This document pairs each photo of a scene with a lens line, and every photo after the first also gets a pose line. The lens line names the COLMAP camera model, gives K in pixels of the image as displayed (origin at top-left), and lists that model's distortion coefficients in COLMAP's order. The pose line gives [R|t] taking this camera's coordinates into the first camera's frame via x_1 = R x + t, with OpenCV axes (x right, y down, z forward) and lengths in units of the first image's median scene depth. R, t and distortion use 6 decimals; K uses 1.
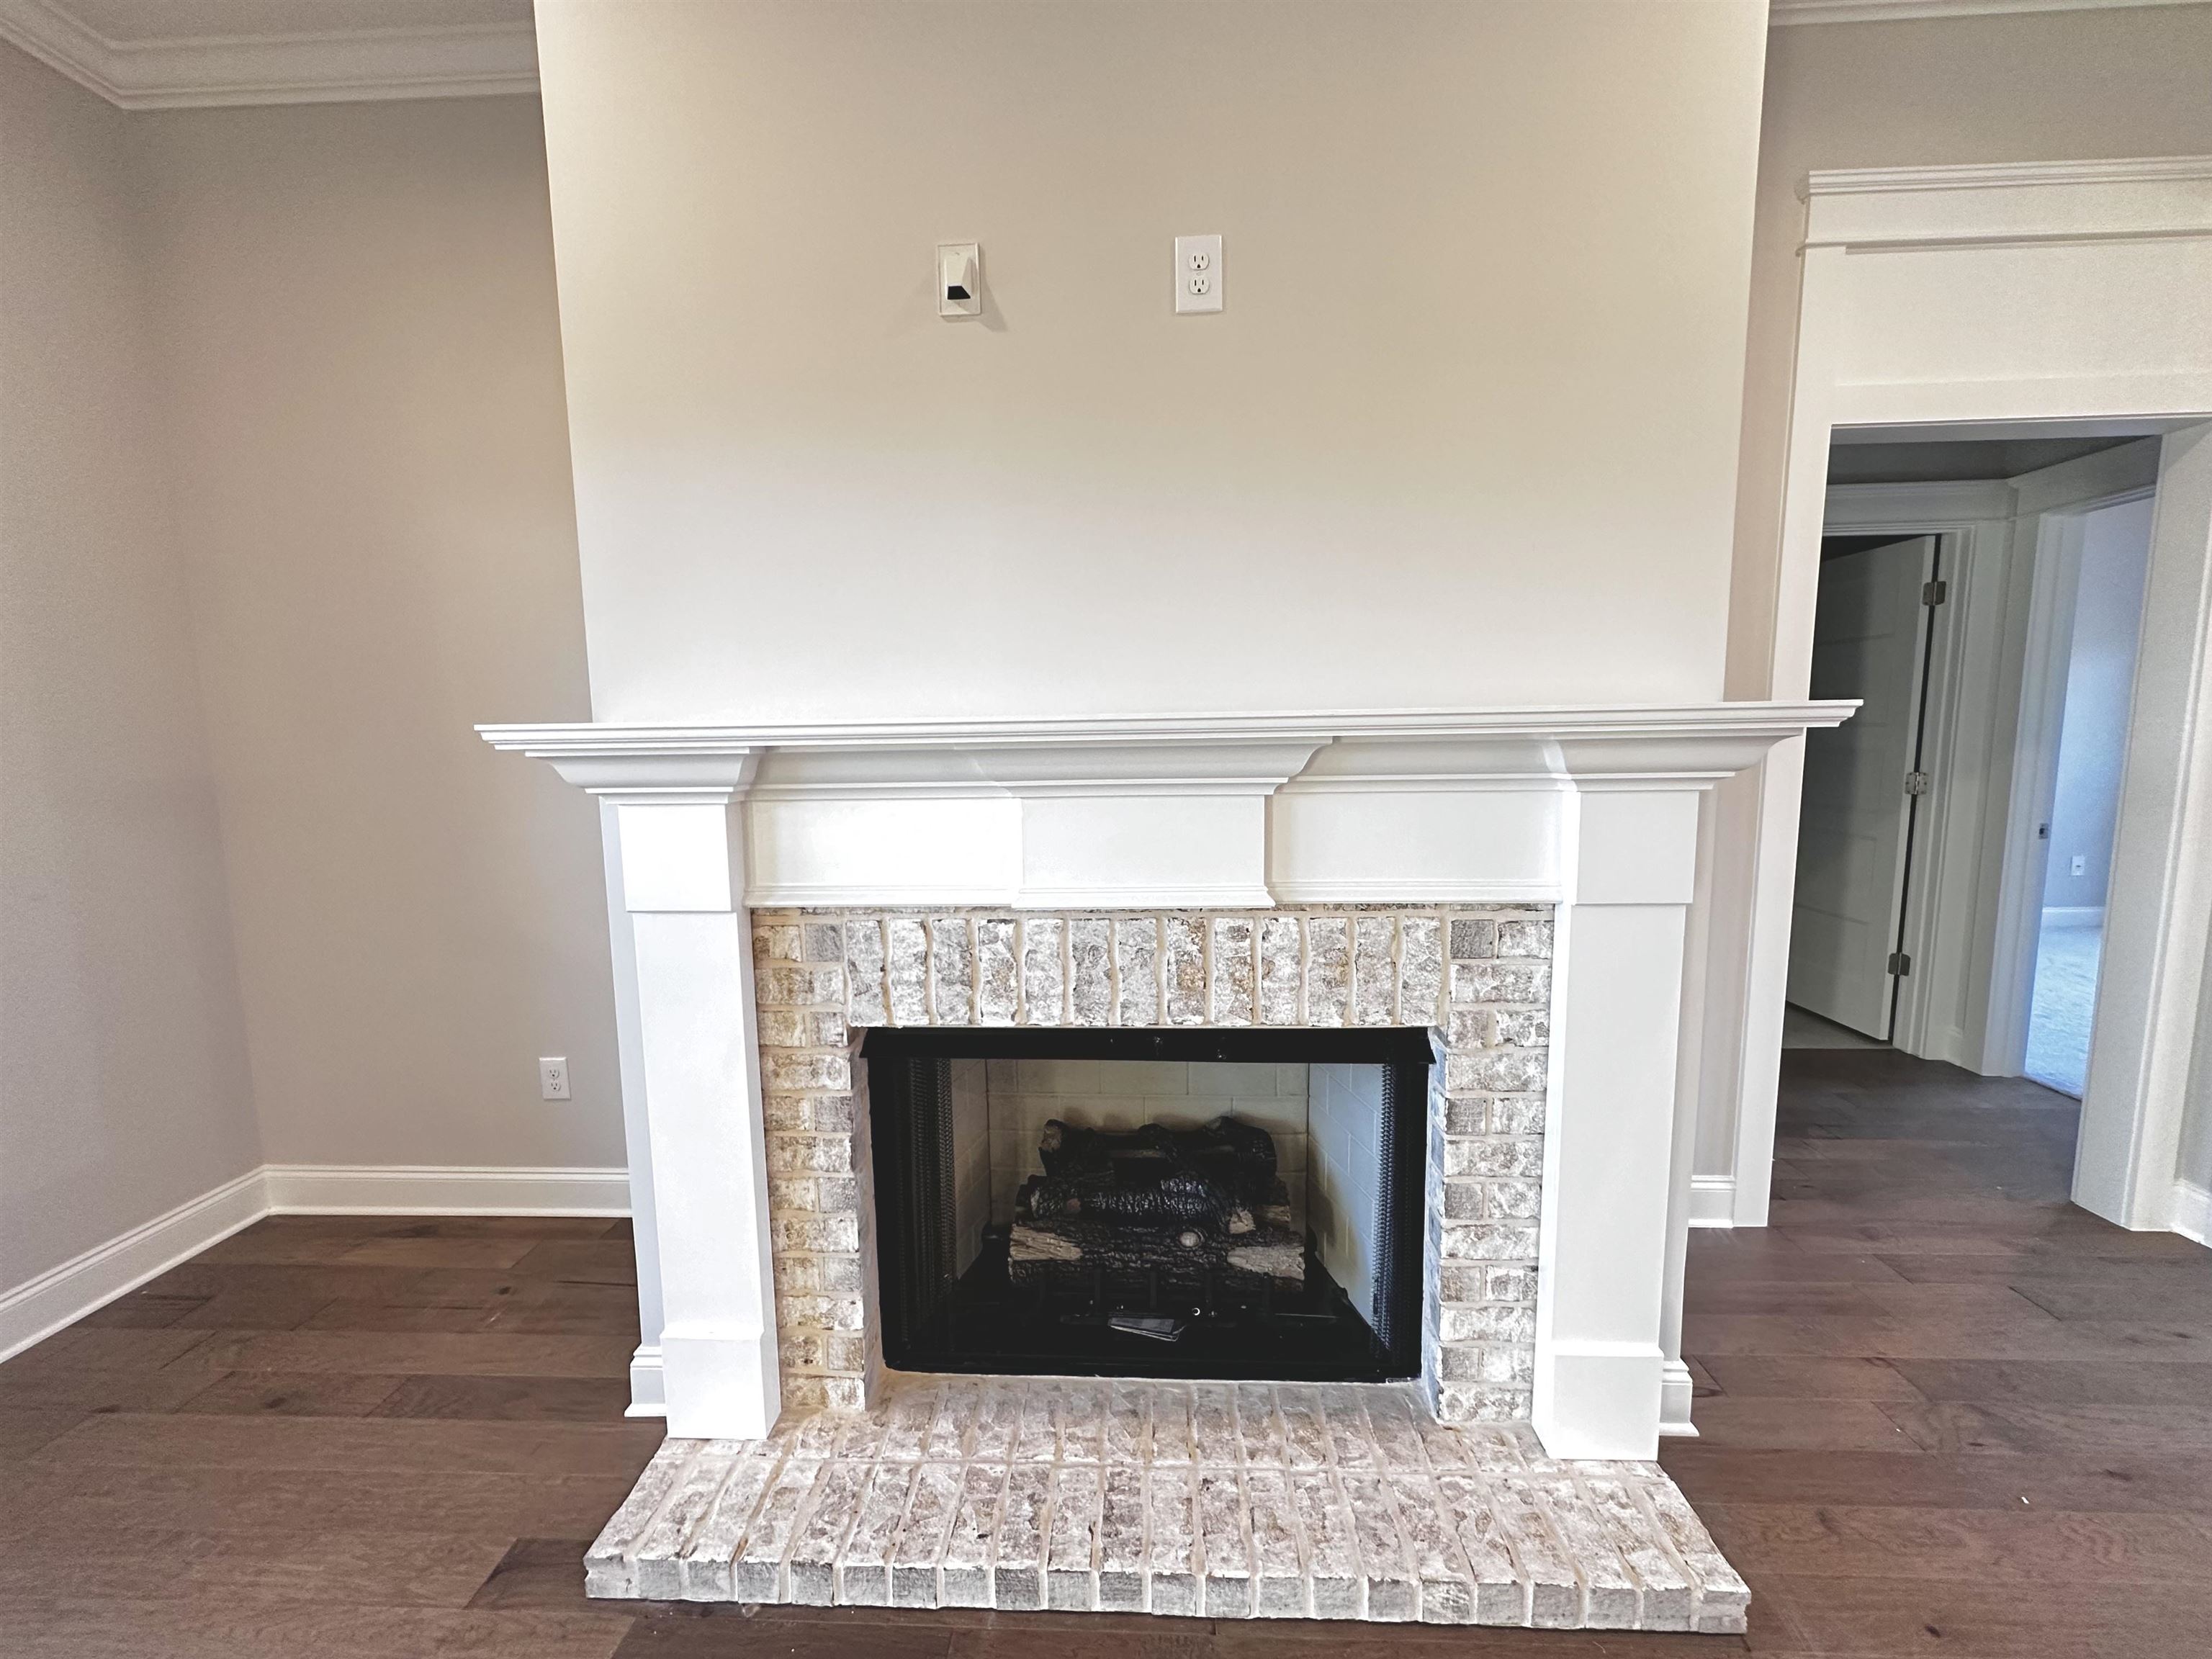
lens RADIAL K [[882.5, 0, 1108.7], [0, 882.5, 836.4], [0, 0, 1]] dist [0.001546, 0.000410]
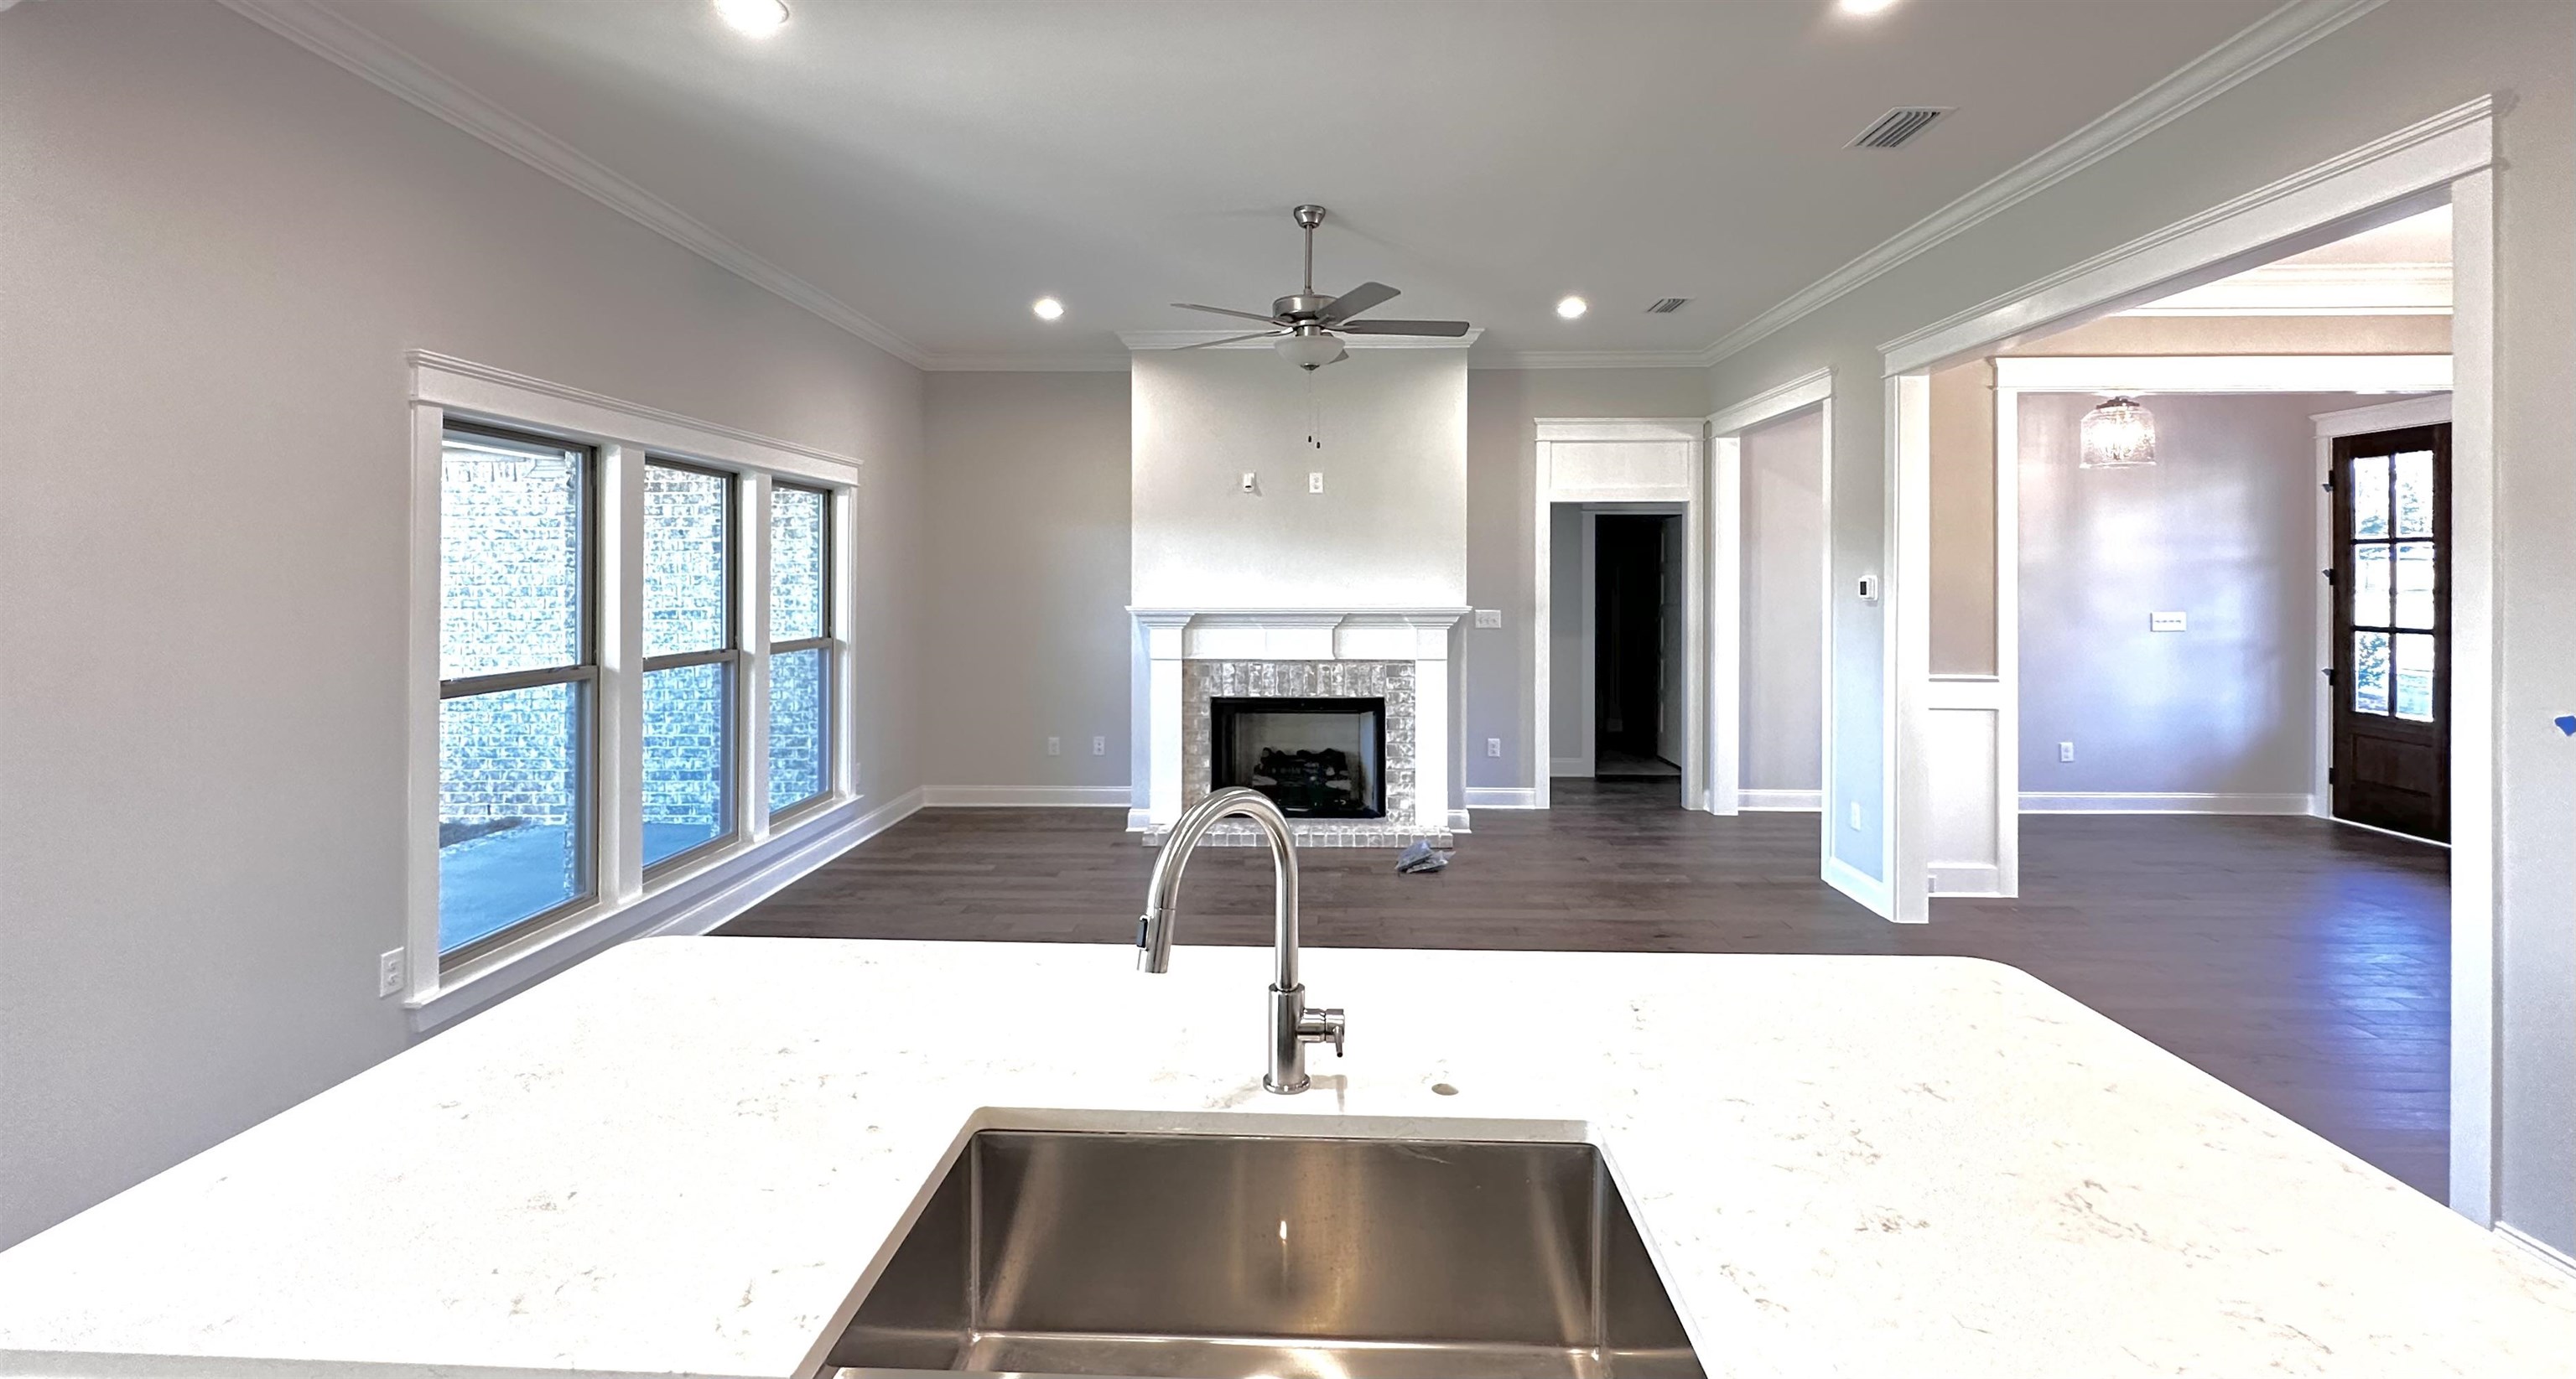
lens RADIAL K [[1104.0, 0, 1288.9], [0, 1104.0, 570.1], [0, 0, 1]] dist [0.002078, -0.000133]
pose [[0.999742, 0.015391, 0.016686, -0.074880], [-0.013142, 0.991767, -0.127382, 0.274659], [-0.018509, 0.127129, 0.991713, -3.276190]]
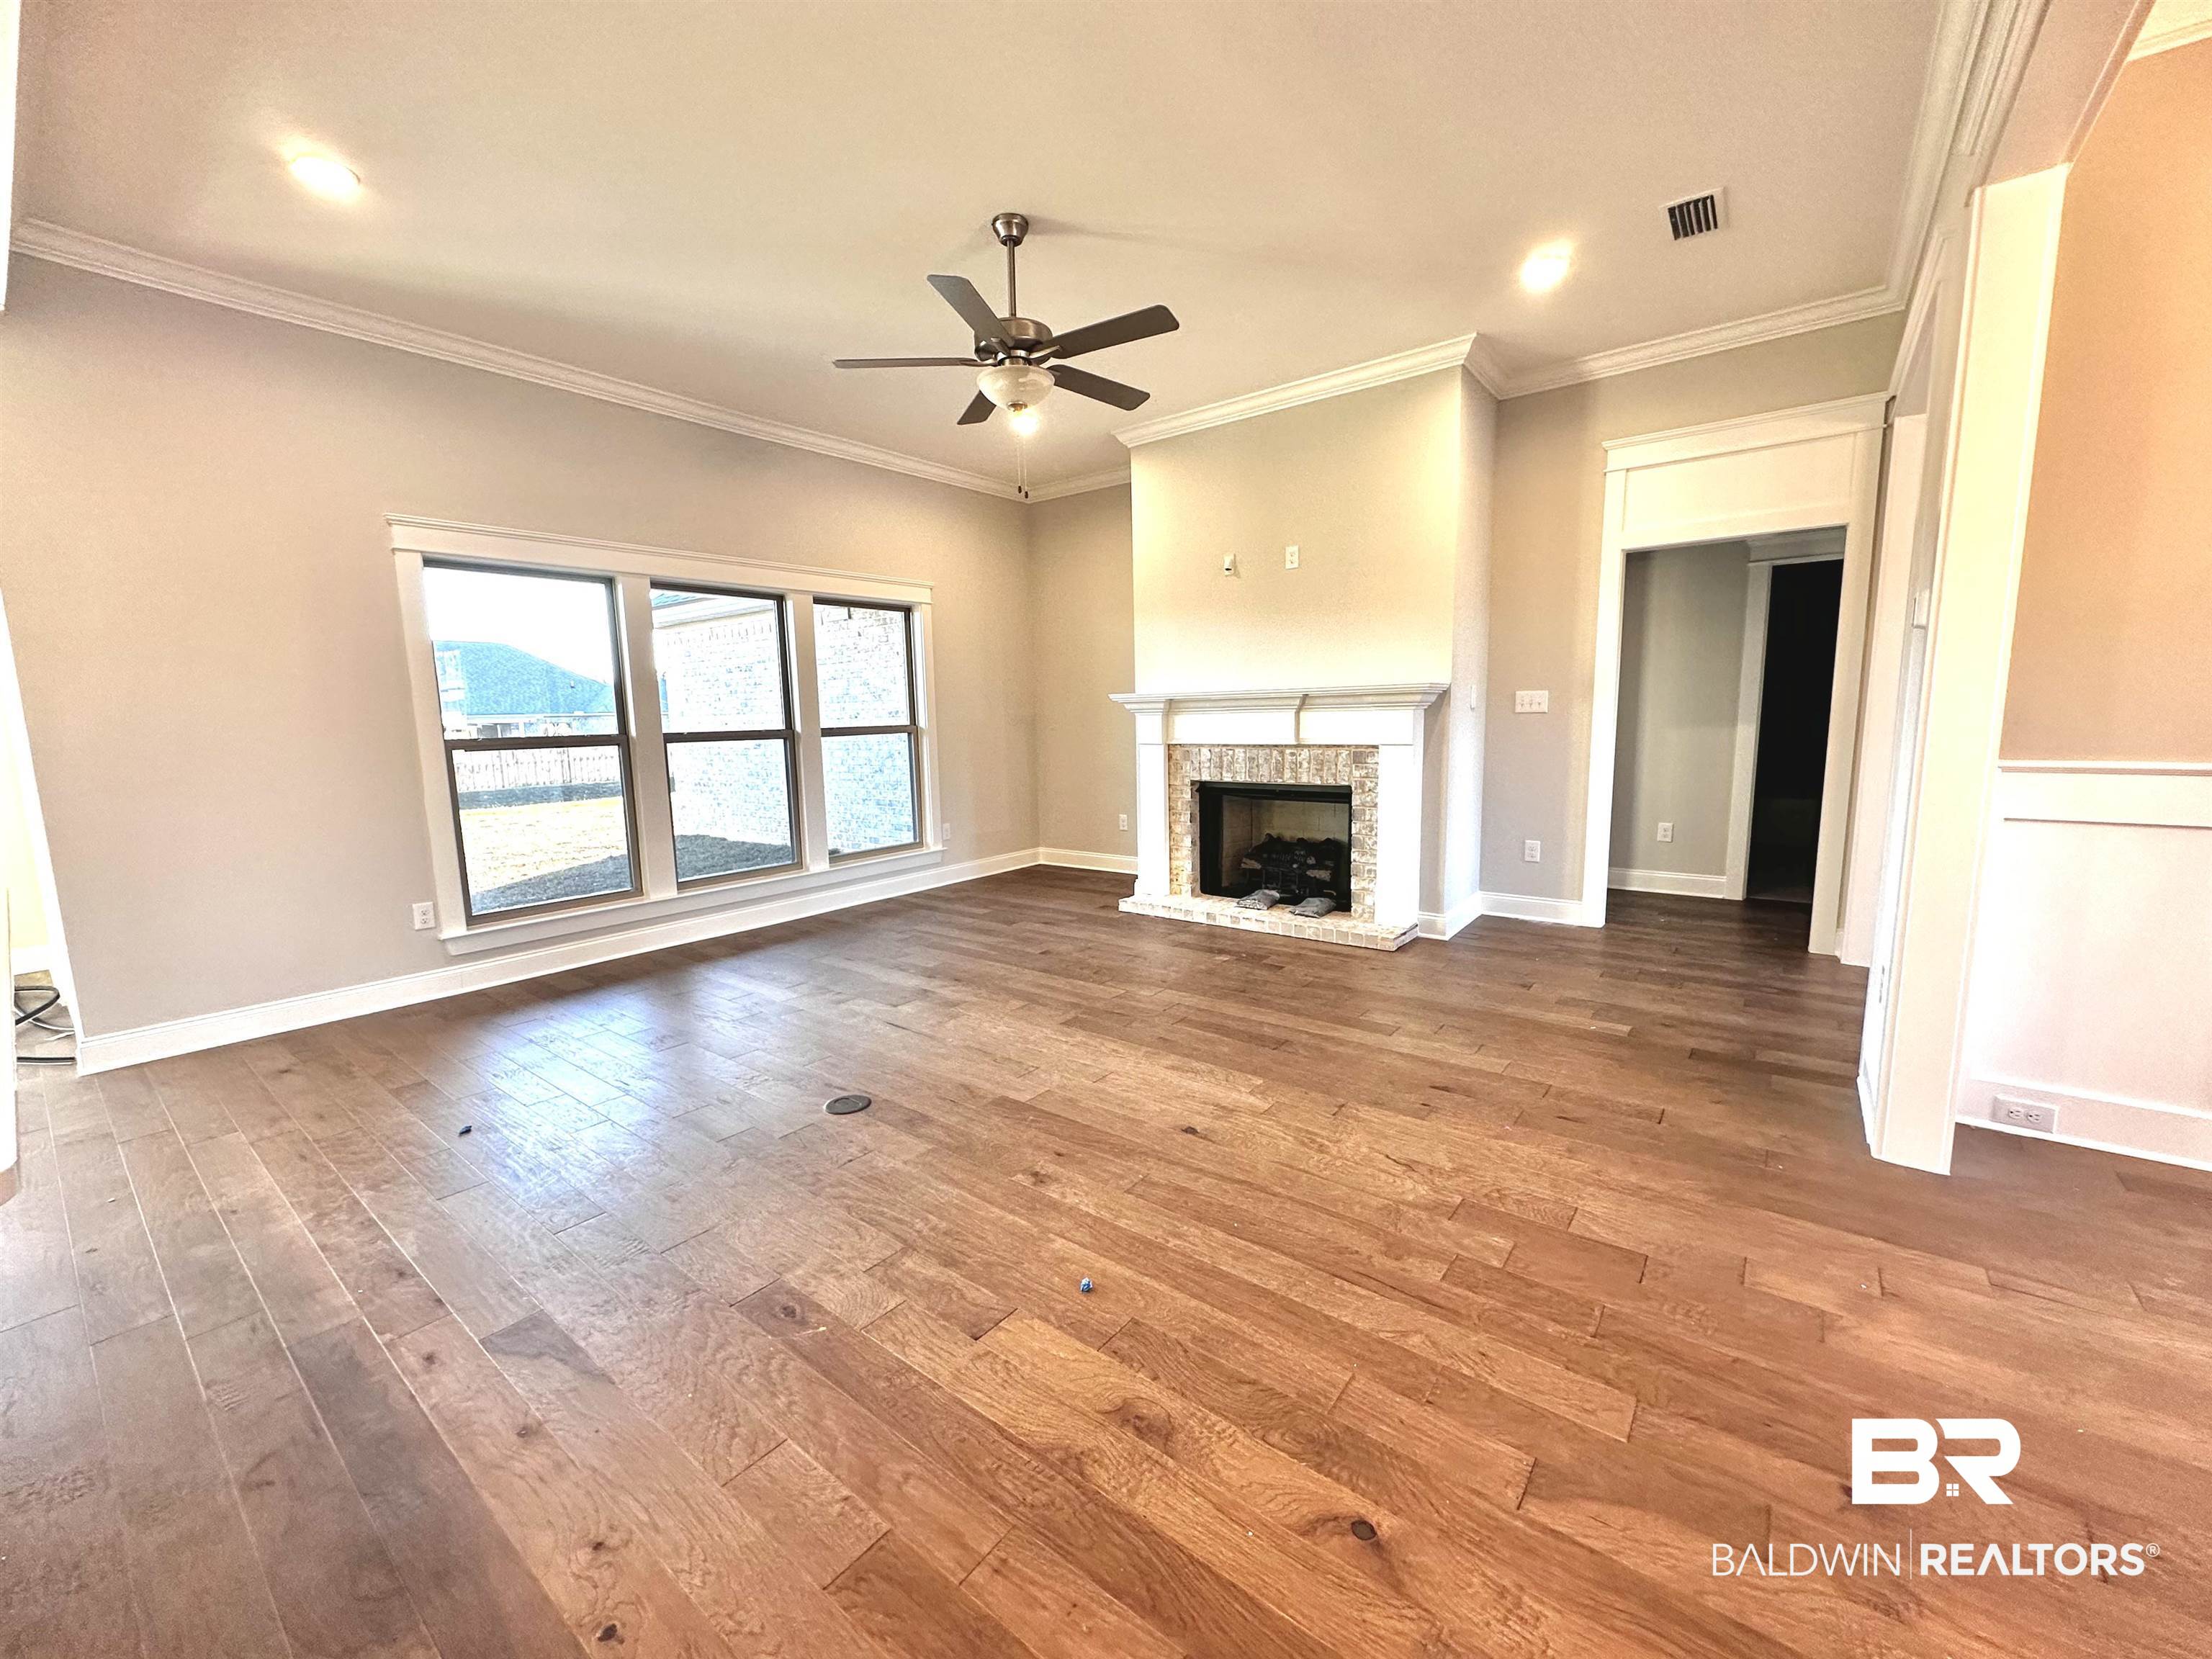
lens RADIAL K [[882.5, 0, 1103.6], [0, 882.5, 829.9], [0, 0, 1]] dist [0.001546, 0.000410]
pose [[0.815637, 0.072662, -0.573983, 1.473855], [-0.058061, 0.997354, 0.043753, 0.286522], [0.575644, -0.002360, 0.817697, -2.099219]]
